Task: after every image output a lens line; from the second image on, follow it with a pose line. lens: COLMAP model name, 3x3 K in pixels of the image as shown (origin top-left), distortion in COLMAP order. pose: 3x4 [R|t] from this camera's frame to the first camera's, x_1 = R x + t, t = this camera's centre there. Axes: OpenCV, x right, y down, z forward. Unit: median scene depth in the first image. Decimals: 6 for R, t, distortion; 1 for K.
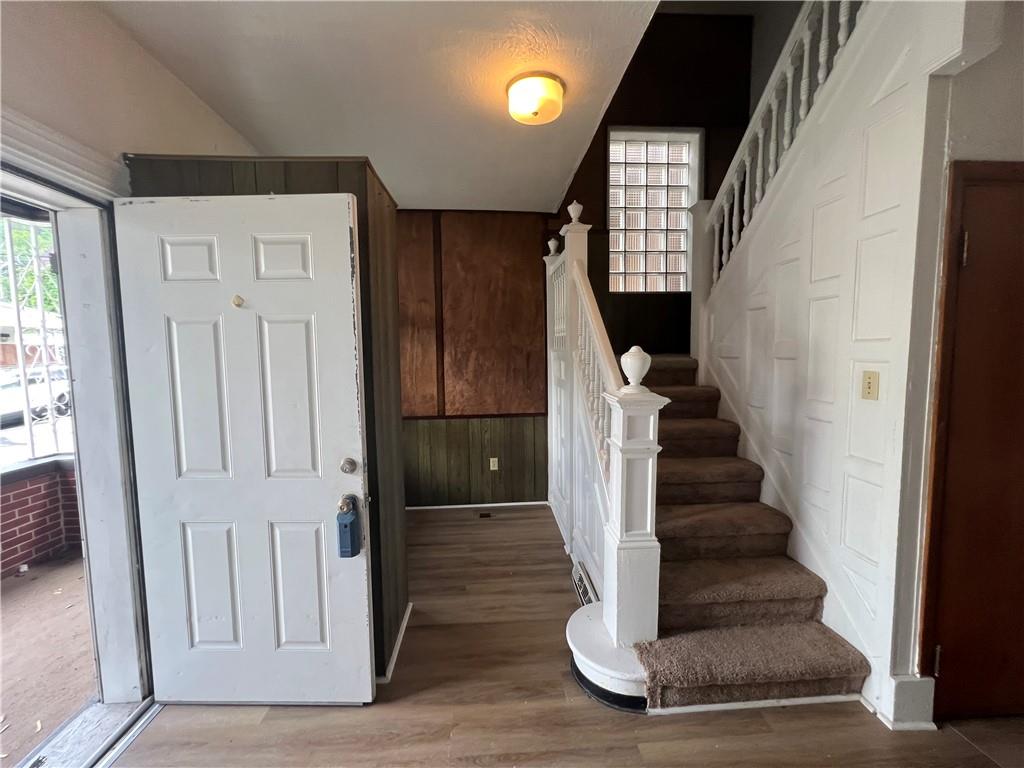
lens RADIAL K [[410.8, 0, 514.6], [0, 410.8, 387.8], [0, 0, 1]] dist [-0.000693, 0.000384]
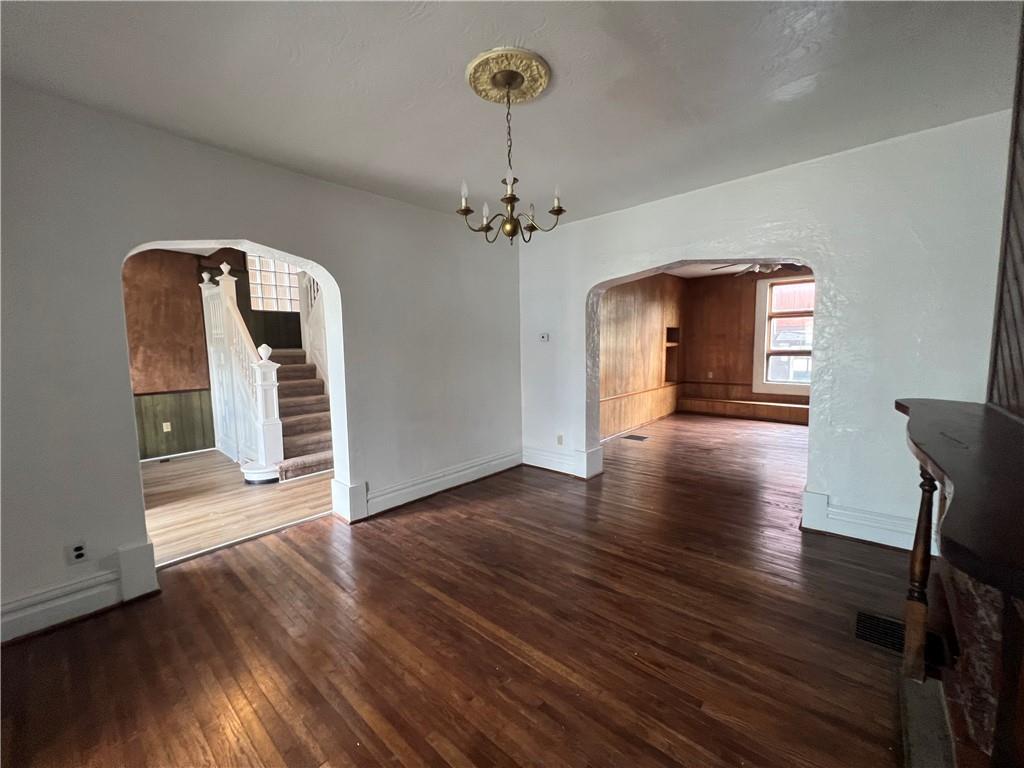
lens RADIAL K [[410.8, 0, 511.4], [0, 410.8, 385.6], [0, 0, 1]] dist [-0.000693, 0.000384]
pose [[0.716747, -0.065029, 0.694294, -0.236431], [0.063029, 0.997608, 0.028372, 0.108234], [-0.694479, 0.023425, 0.719132, -1.144907]]
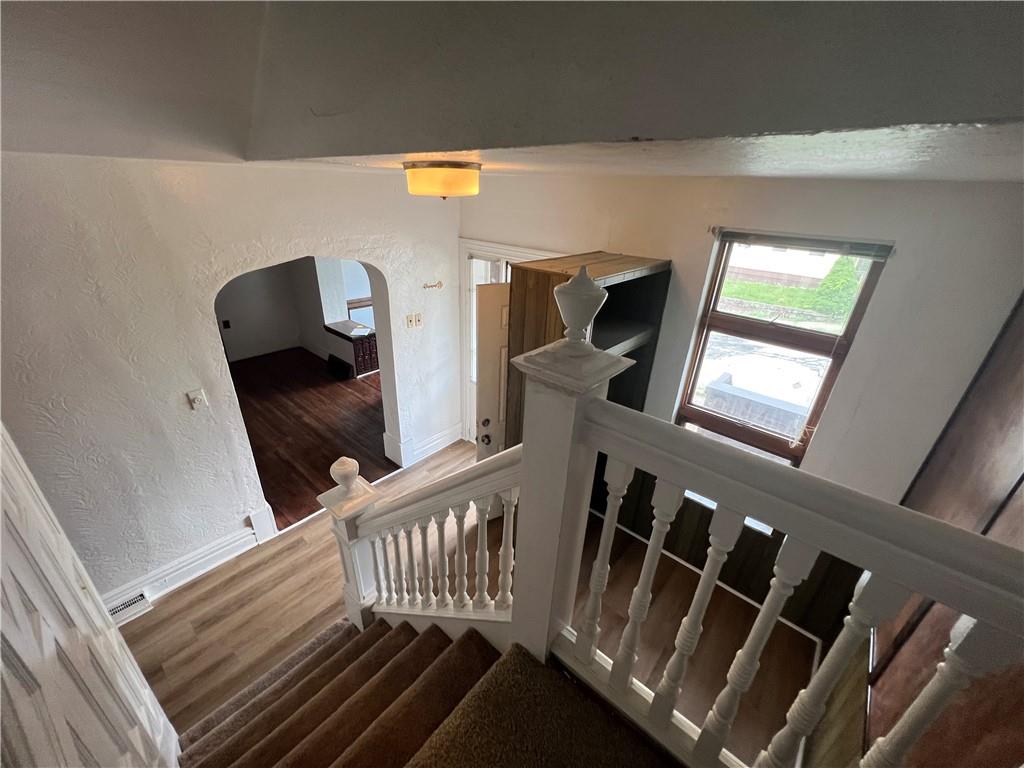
lens RADIAL K [[410.8, 0, 512.0], [0, 410.8, 382.6], [0, 0, 1]] dist [-0.000693, 0.000384]
pose [[-0.710115, 0.284278, -0.644145, 0.384975], [-0.090641, 0.870344, 0.484030, -0.520213], [0.698226, 0.402104, -0.592278, 1.162667]]
